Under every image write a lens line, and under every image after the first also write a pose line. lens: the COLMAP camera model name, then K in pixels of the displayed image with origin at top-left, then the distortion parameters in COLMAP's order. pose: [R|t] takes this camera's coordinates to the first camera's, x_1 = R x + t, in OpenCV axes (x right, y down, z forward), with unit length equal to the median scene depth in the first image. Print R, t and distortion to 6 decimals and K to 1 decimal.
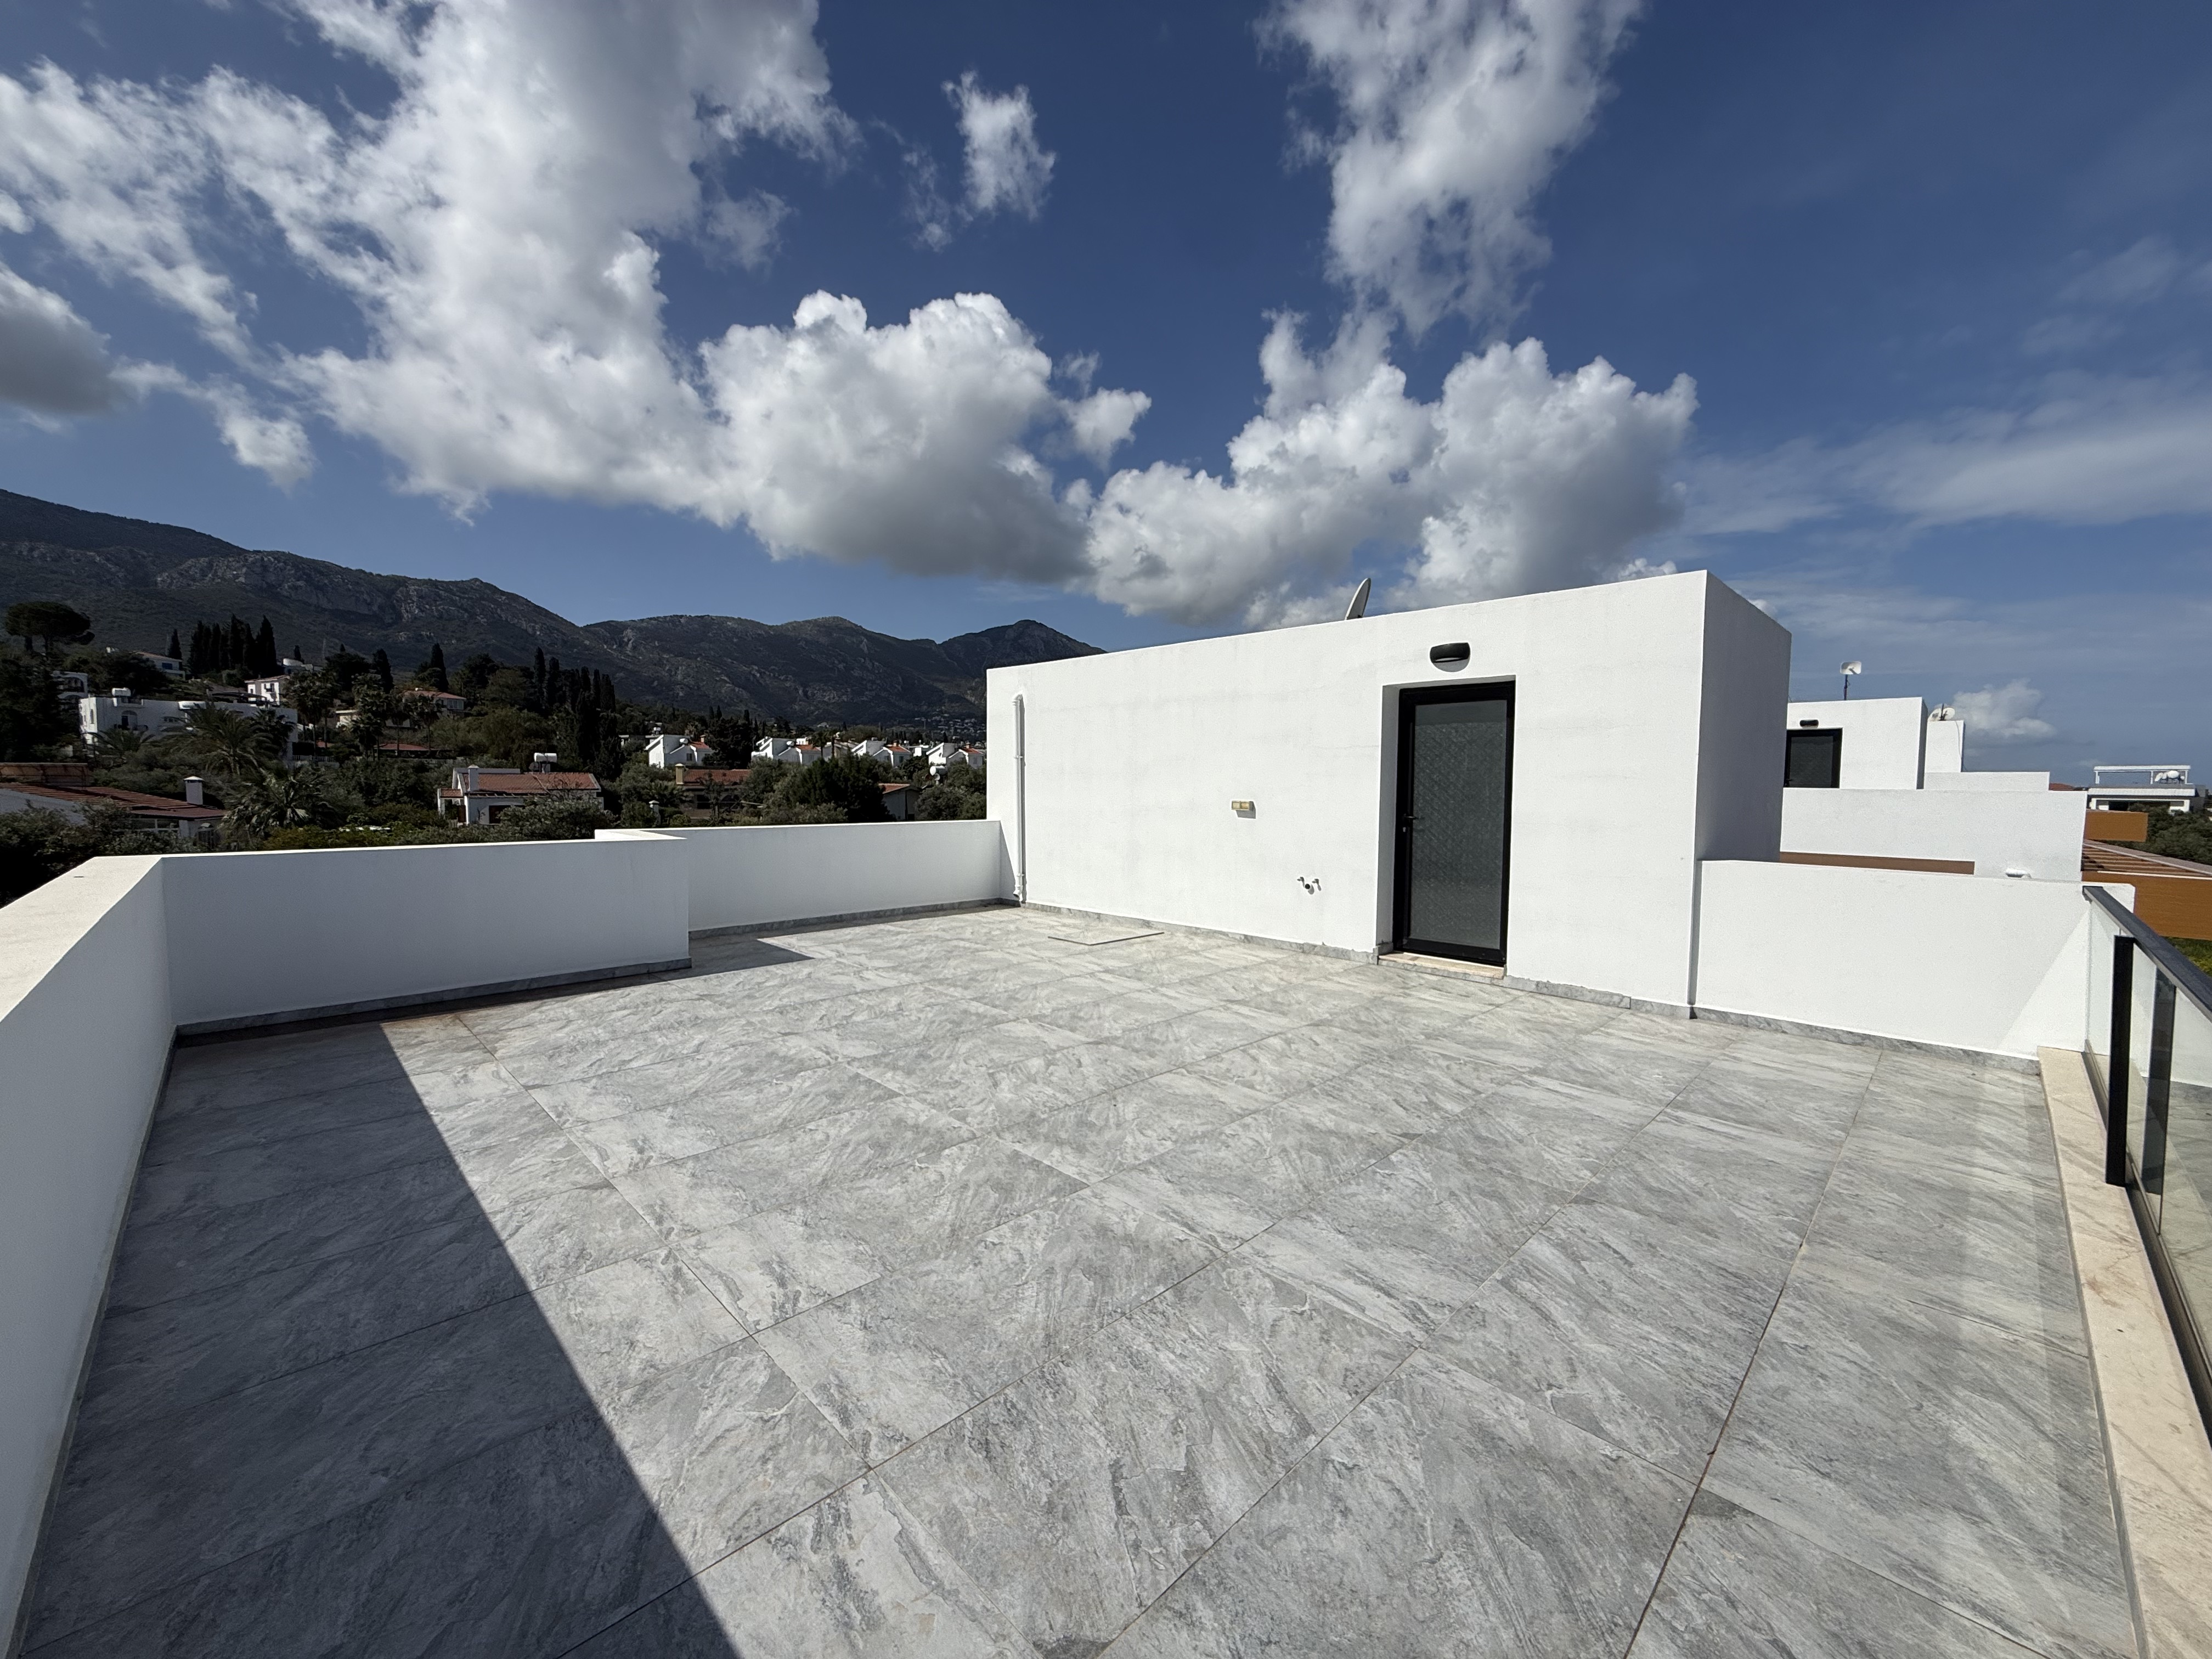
lens RADIAL K [[884.1, 0, 1105.1], [0, 884.1, 825.8], [0, 0, 1]] dist [0.008241, 0.000253]
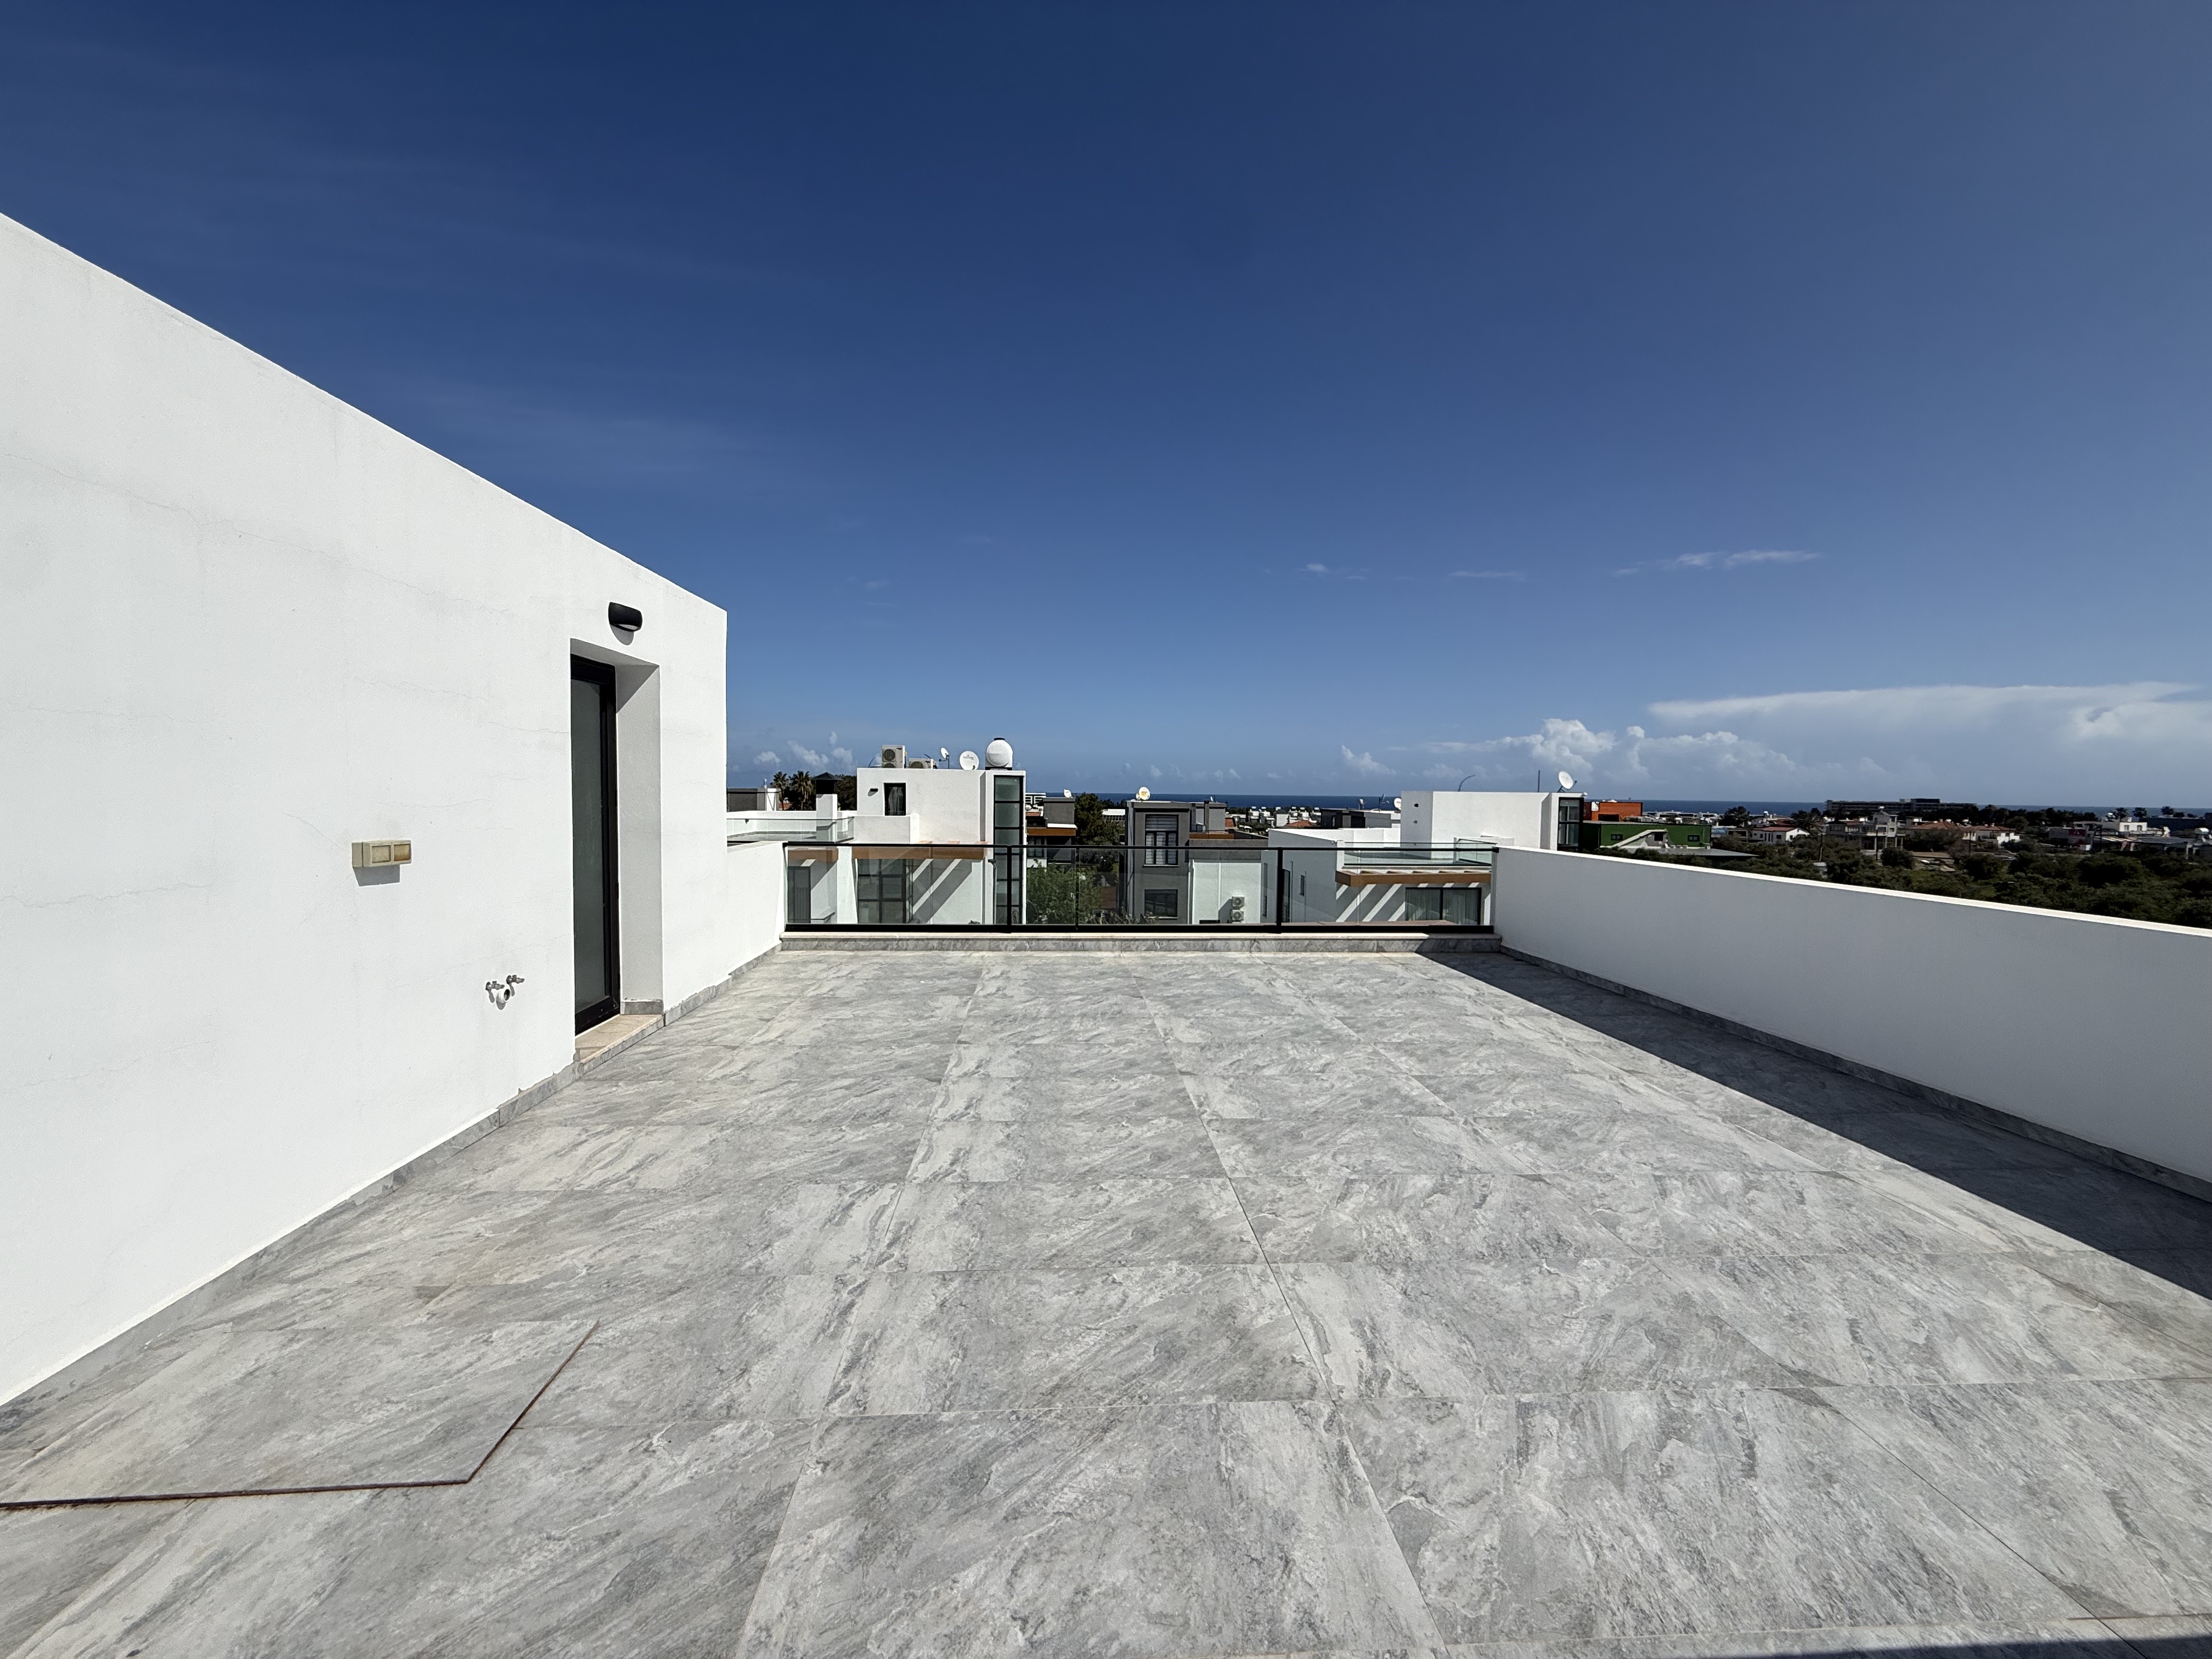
lens RADIAL K [[884.1, 0, 1105.0], [0, 884.1, 829.0], [0, 0, 1]] dist [0.008241, 0.000253]
pose [[-0.755890, -0.047557, 0.652969, -0.589677], [0.013332, 0.996033, 0.087976, -0.109616], [-0.654563, 0.075205, -0.752258, 1.863291]]
